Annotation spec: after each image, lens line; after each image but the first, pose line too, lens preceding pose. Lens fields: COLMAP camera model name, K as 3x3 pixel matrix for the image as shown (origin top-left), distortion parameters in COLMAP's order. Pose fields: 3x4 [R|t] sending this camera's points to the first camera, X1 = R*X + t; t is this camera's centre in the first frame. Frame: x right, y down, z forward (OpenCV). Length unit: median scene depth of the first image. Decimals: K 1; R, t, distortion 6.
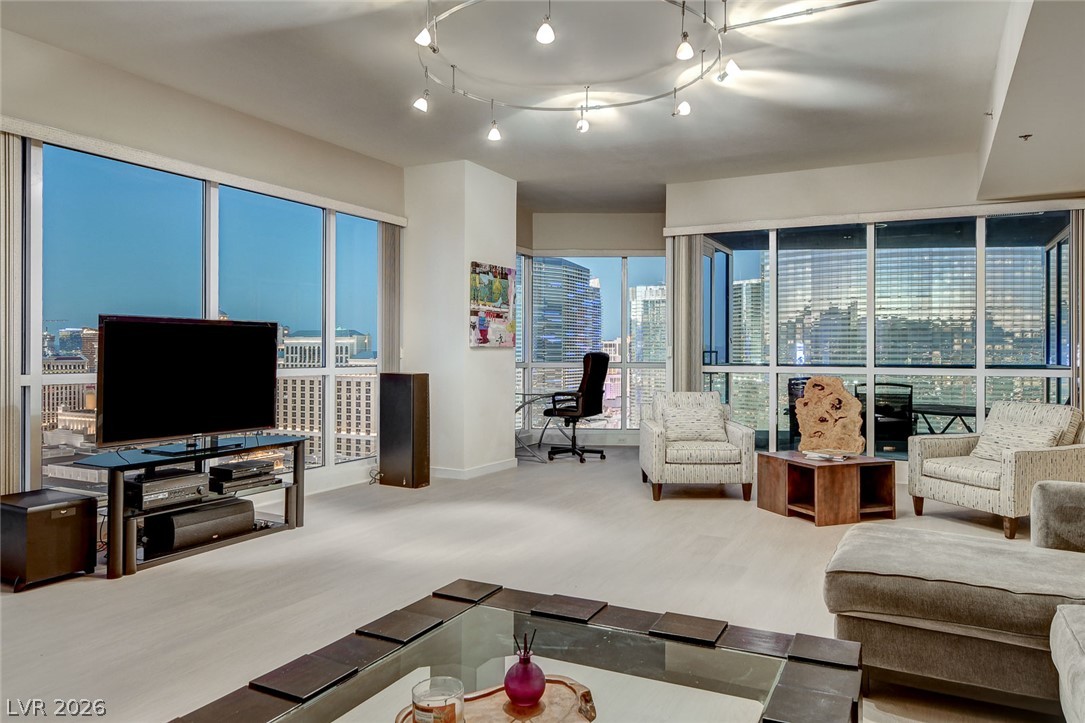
lens RADIAL K [[741.3, 0, 551.9], [0, 741.3, 360.7], [0, 0, 1]] dist [0.006650, 0.002786]
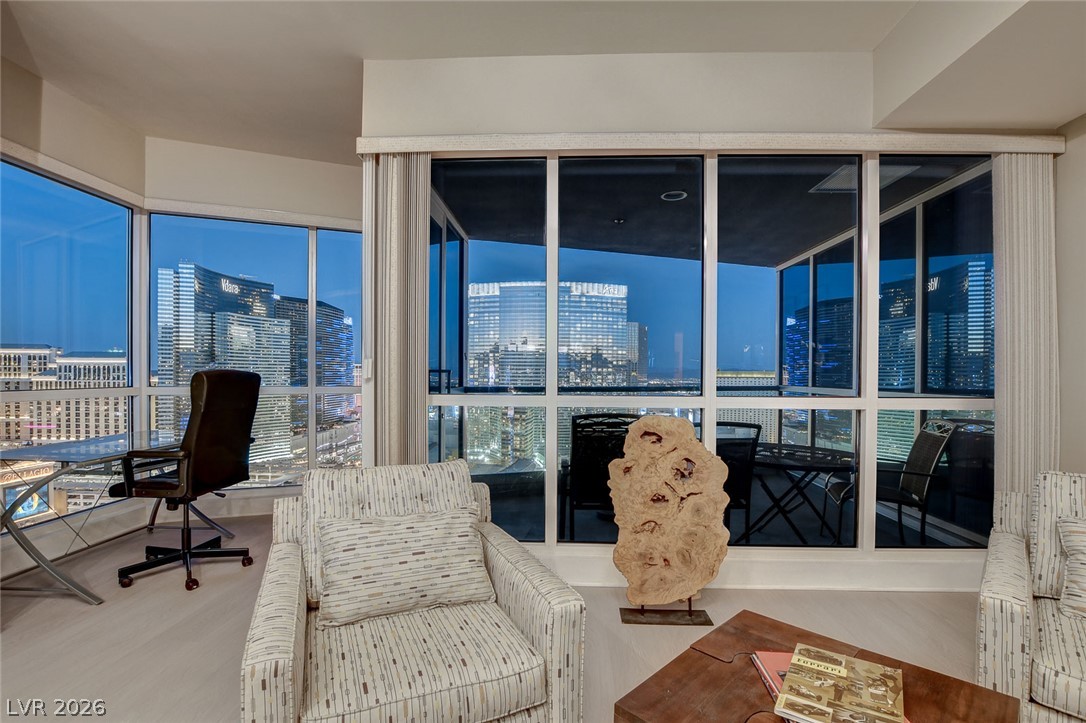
lens RADIAL K [[505.2, 0, 545.1], [0, 505.2, 367.3], [0, 0, 1]] dist [-0.031865, -0.000689]
pose [[0.908769, 0.007532, 0.417232, 0.107284], [0.001397, 0.999777, -0.021091, -0.004779], [-0.417297, 0.019750, 0.908555, 0.533137]]
